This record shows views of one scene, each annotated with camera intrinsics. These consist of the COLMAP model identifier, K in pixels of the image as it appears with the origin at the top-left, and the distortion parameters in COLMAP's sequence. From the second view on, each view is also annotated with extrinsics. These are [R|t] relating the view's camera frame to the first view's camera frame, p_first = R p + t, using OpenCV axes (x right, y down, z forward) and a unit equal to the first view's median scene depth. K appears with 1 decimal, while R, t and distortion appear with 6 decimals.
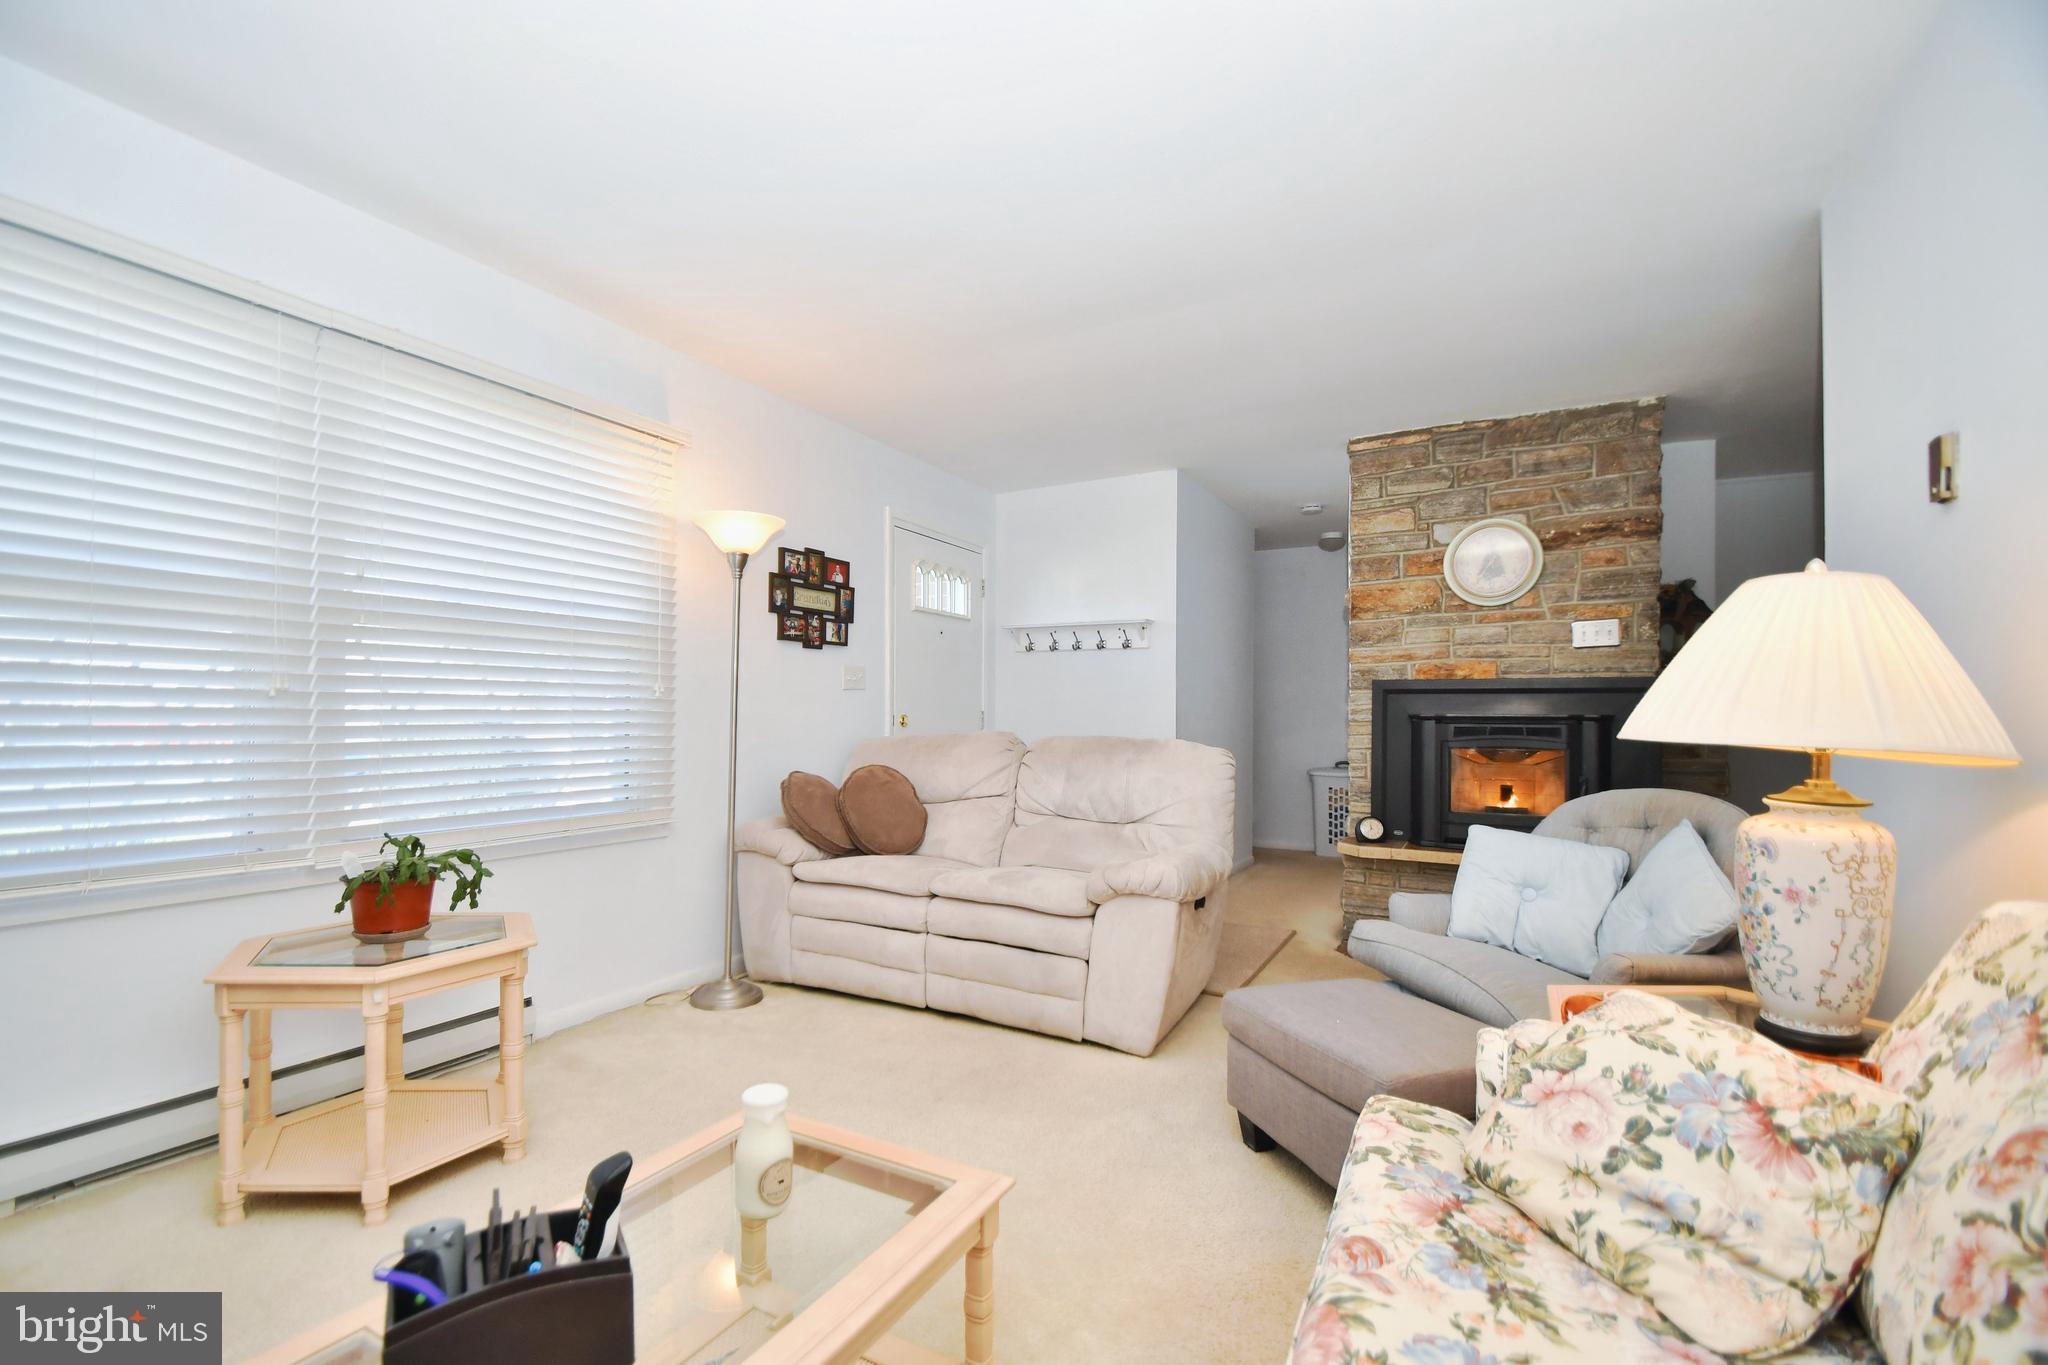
lens RADIAL K [[902.8, 0, 997.9], [0, 902.8, 714.3], [0, 0, 1]] dist [0.012605, -0.013961]
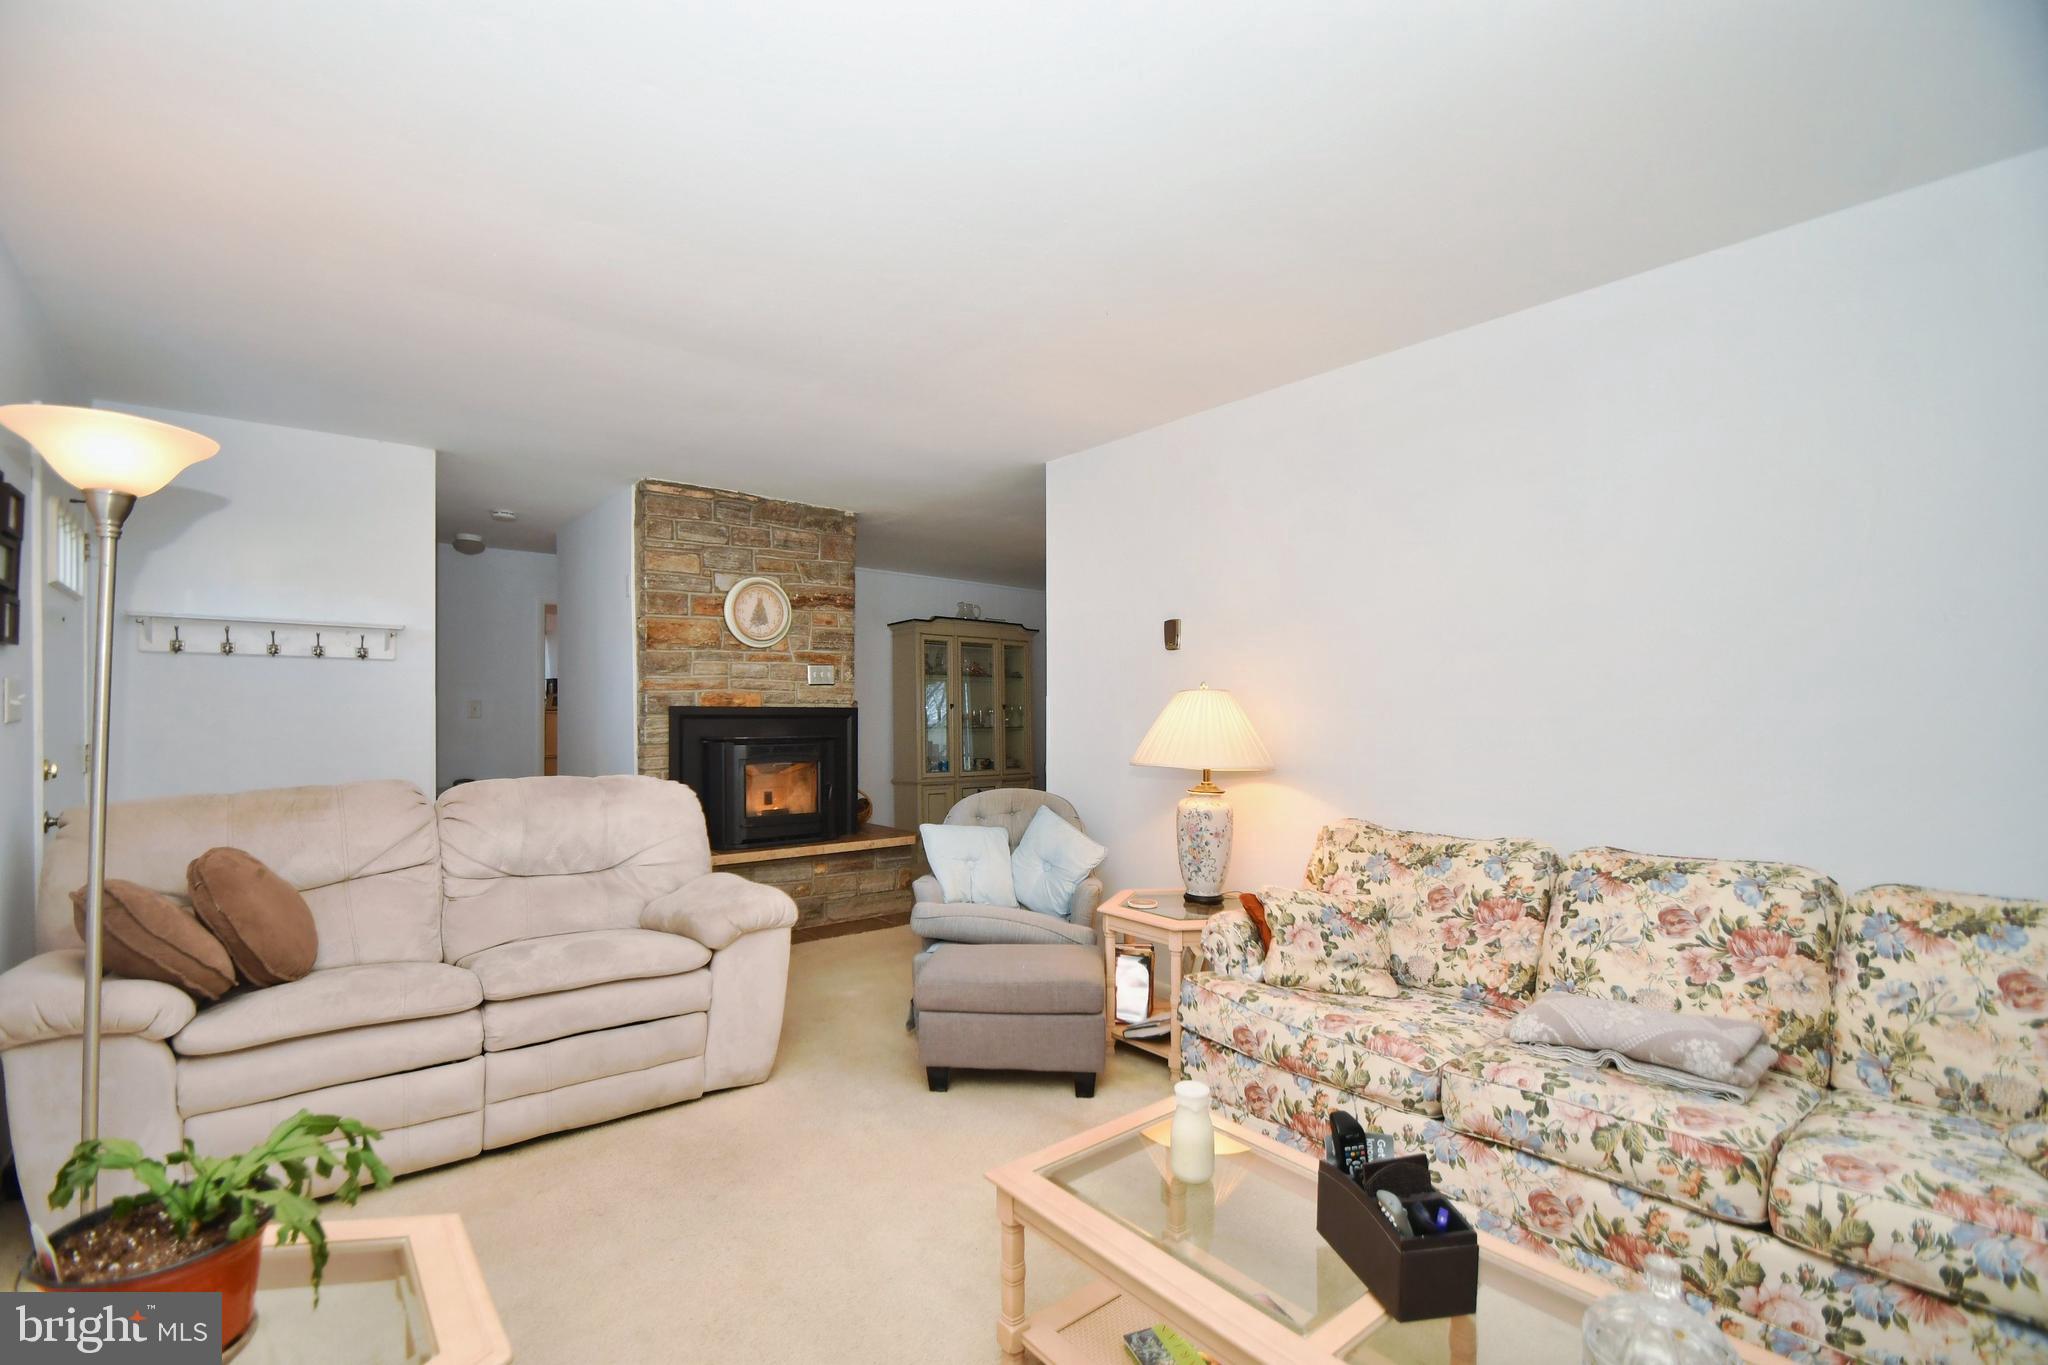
lens RADIAL K [[902.8, 0, 997.9], [0, 902.8, 714.3], [0, 0, 1]] dist [0.012605, -0.013961]
pose [[0.360779, -0.008075, 0.932616, -0.503761], [-0.001649, 0.999955, 0.009296, -0.042073], [-0.932650, -0.004891, 0.360750, 0.256764]]
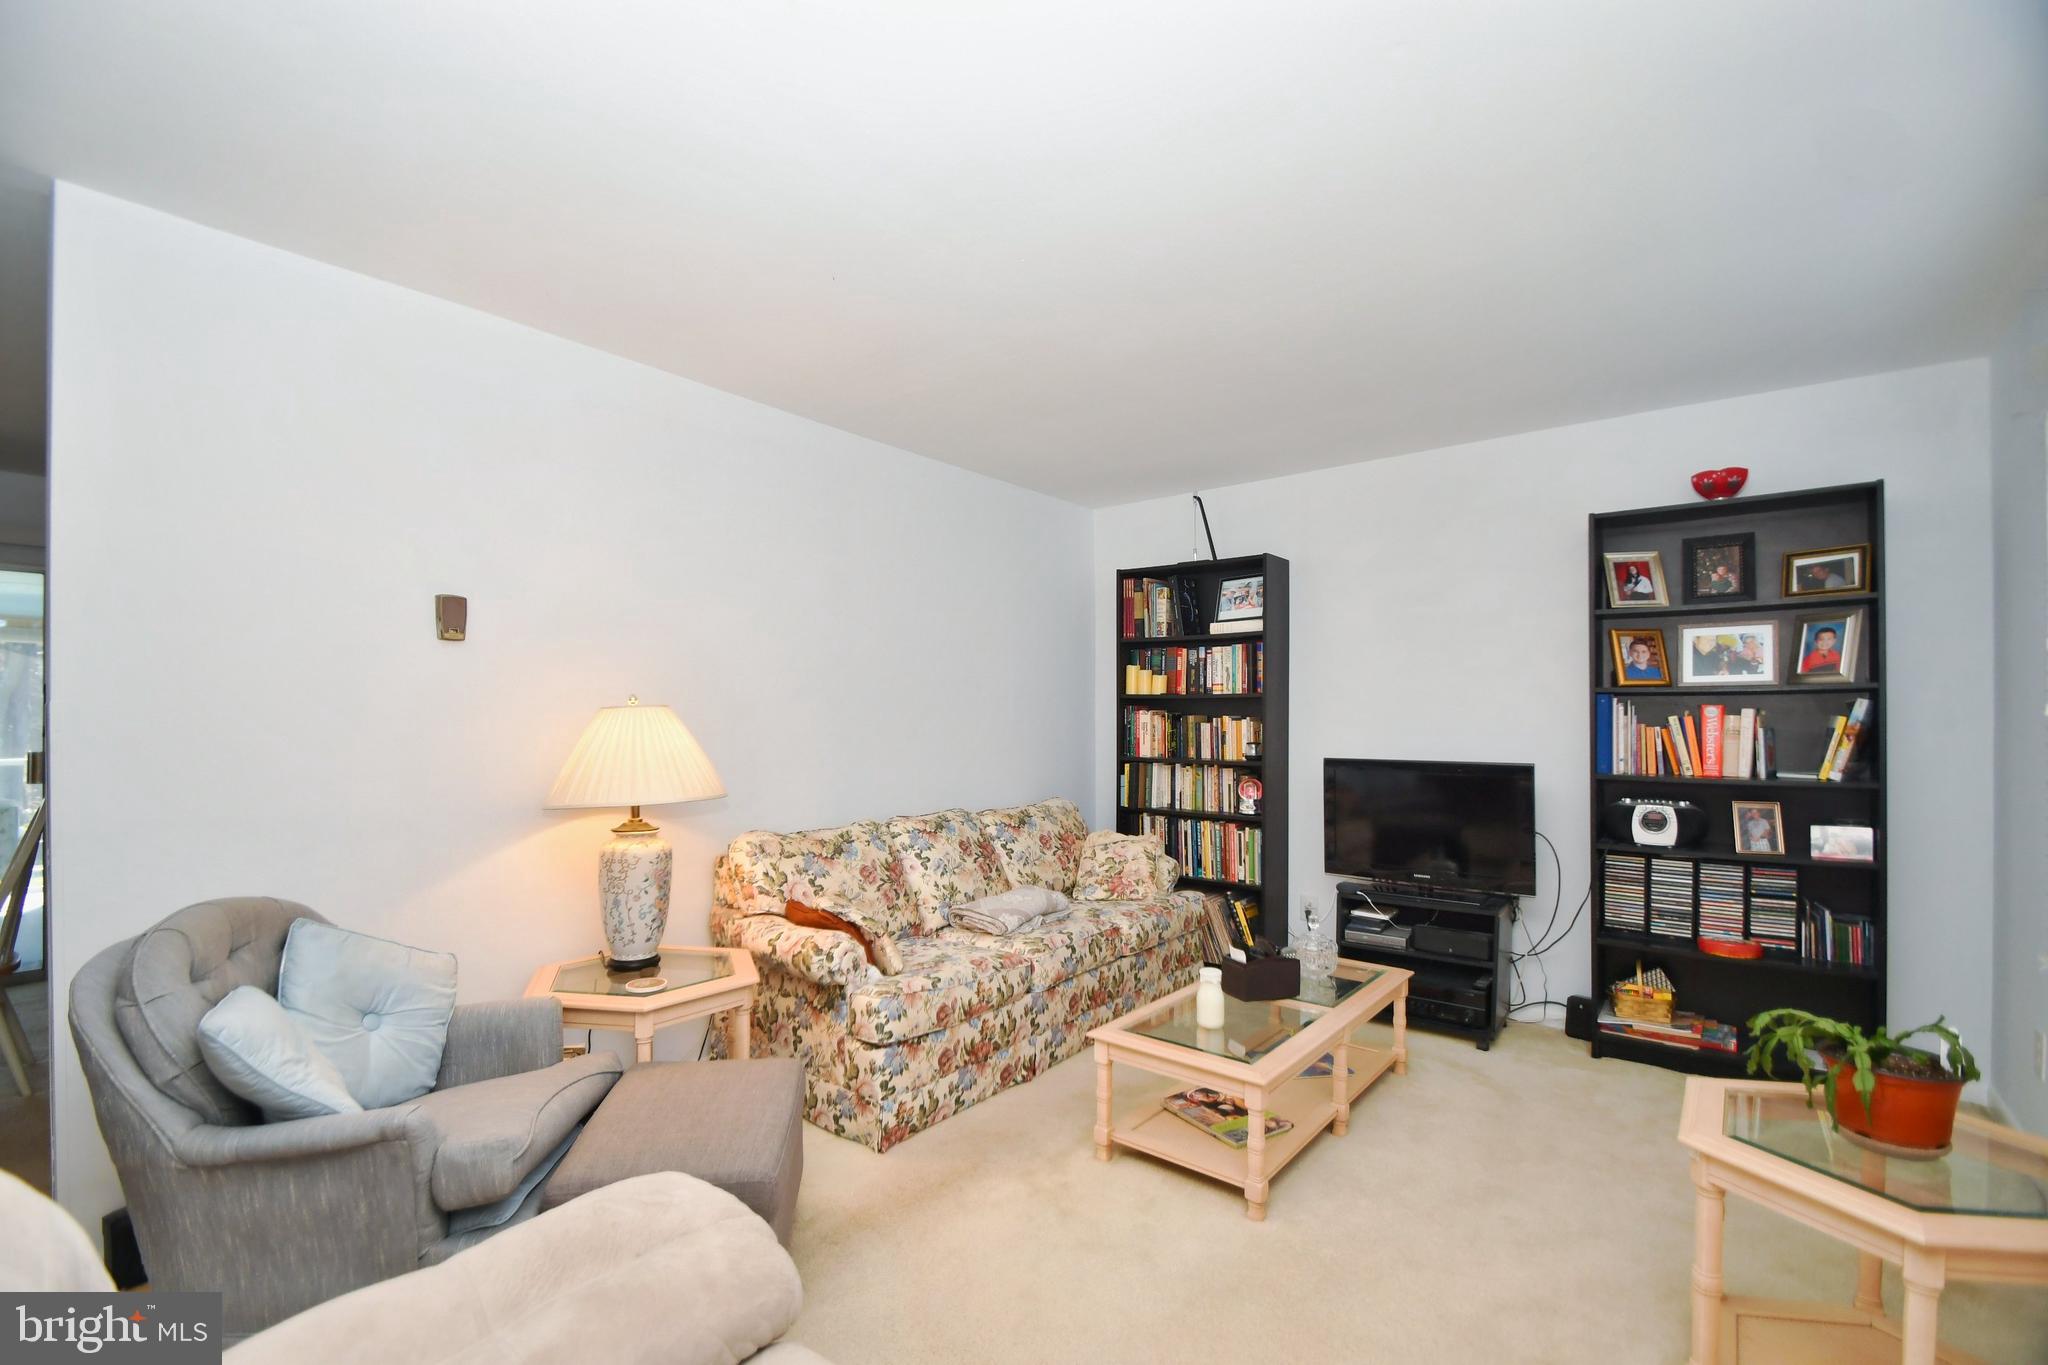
lens RADIAL K [[902.8, 0, 997.9], [0, 902.8, 714.3], [0, 0, 1]] dist [0.012605, -0.013961]
pose [[-0.986070, -0.008641, 0.166104, -0.036482], [-0.008959, 0.999959, -0.001166, -0.052687], [-0.166087, -0.002638, -0.986108, 1.008100]]
